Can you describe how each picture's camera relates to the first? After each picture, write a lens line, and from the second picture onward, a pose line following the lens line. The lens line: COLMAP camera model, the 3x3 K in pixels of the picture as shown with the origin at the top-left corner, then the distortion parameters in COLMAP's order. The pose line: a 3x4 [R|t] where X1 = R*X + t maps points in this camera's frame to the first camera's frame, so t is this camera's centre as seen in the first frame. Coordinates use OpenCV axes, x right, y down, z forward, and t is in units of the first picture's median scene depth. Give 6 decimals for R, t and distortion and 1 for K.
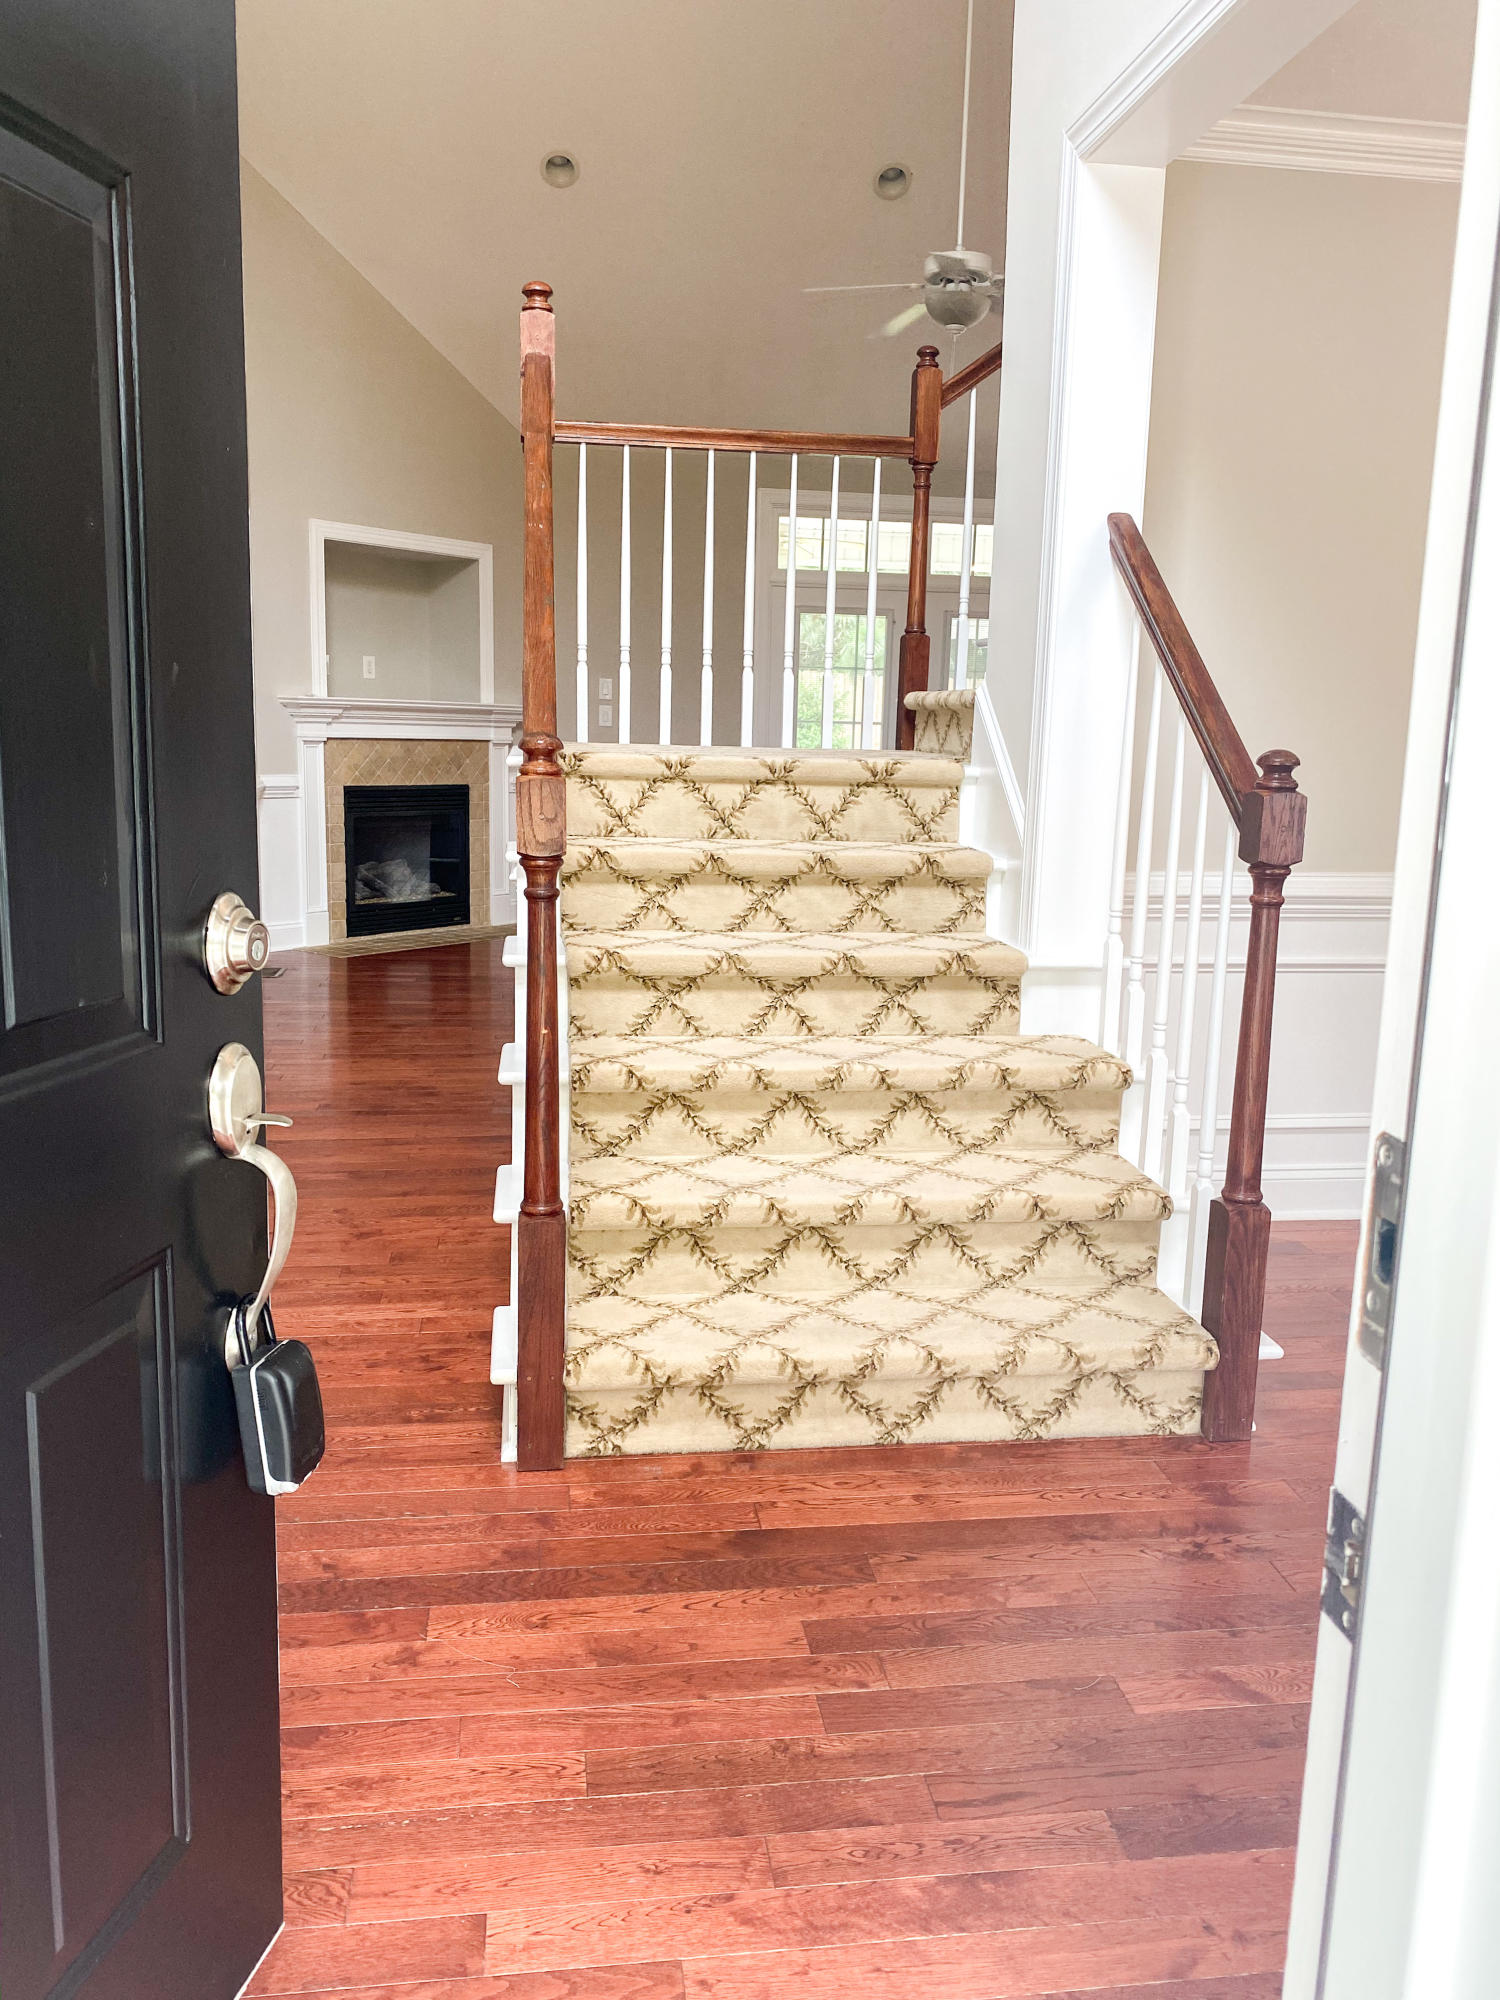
lens RADIAL K [[1571.6, 0, 750.0], [0, 1571.6, 1000.0], [0, 0, 1]] dist [0.072295, -0.072331]
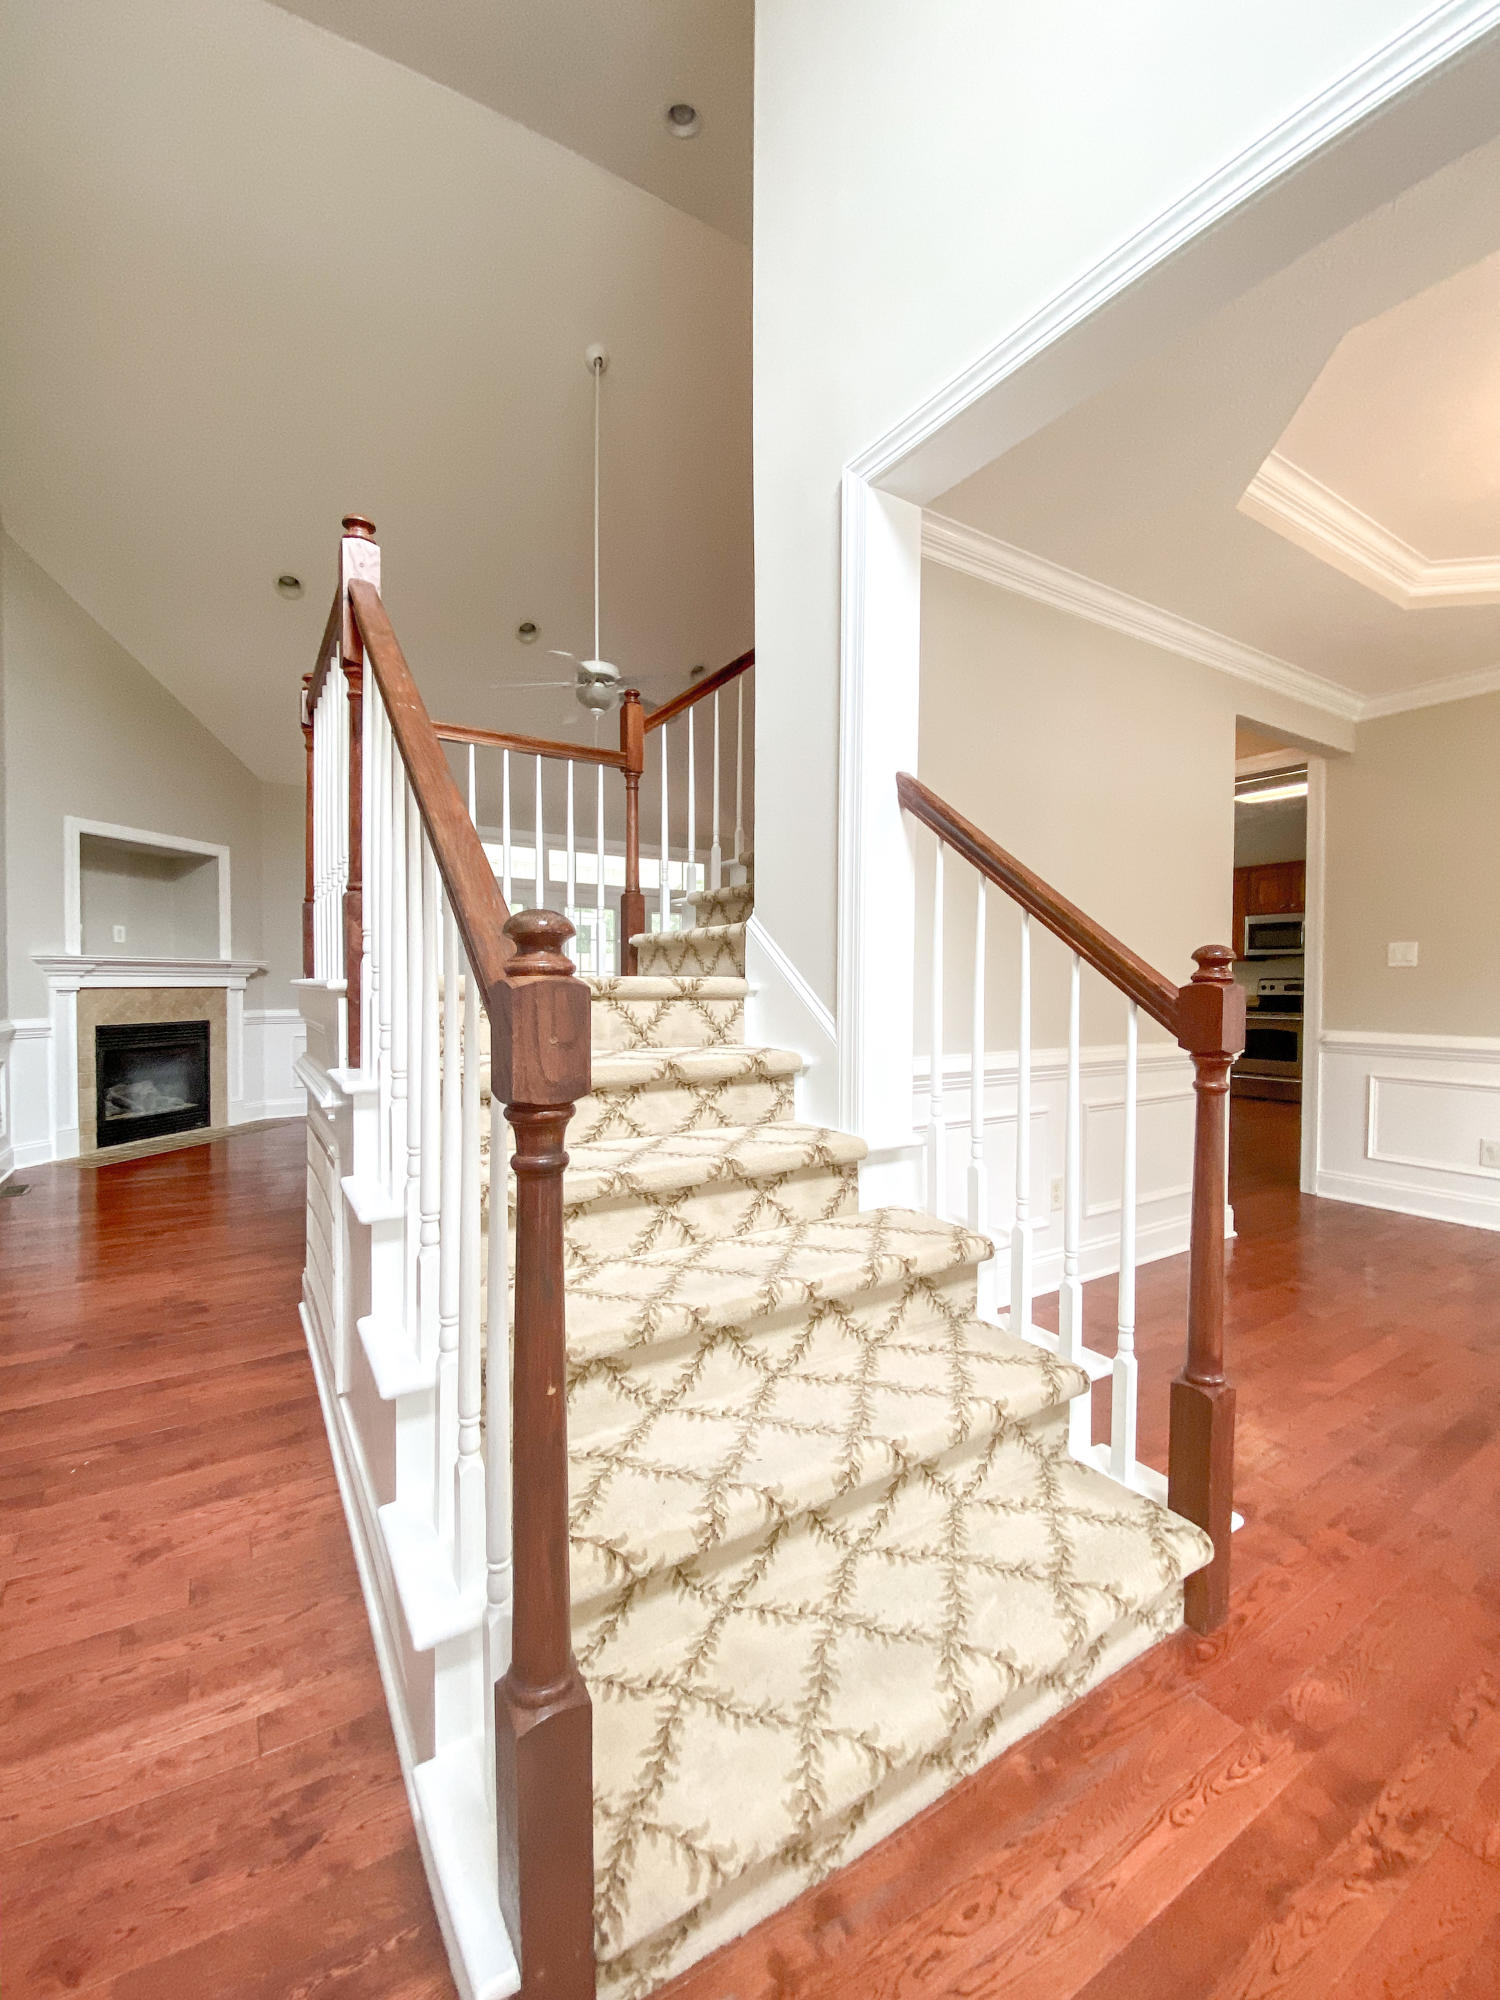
lens RADIAL K [[839.3, 0, 750.0], [0, 839.3, 1000.0], [0, 0, 1]] dist [0.023318, -0.027619]
pose [[0.912975, -0.030976, 0.406839, -0.130916], [0.090960, 0.987472, -0.128937, -0.054568], [-0.397748, 0.154723, 0.904355, 0.453833]]
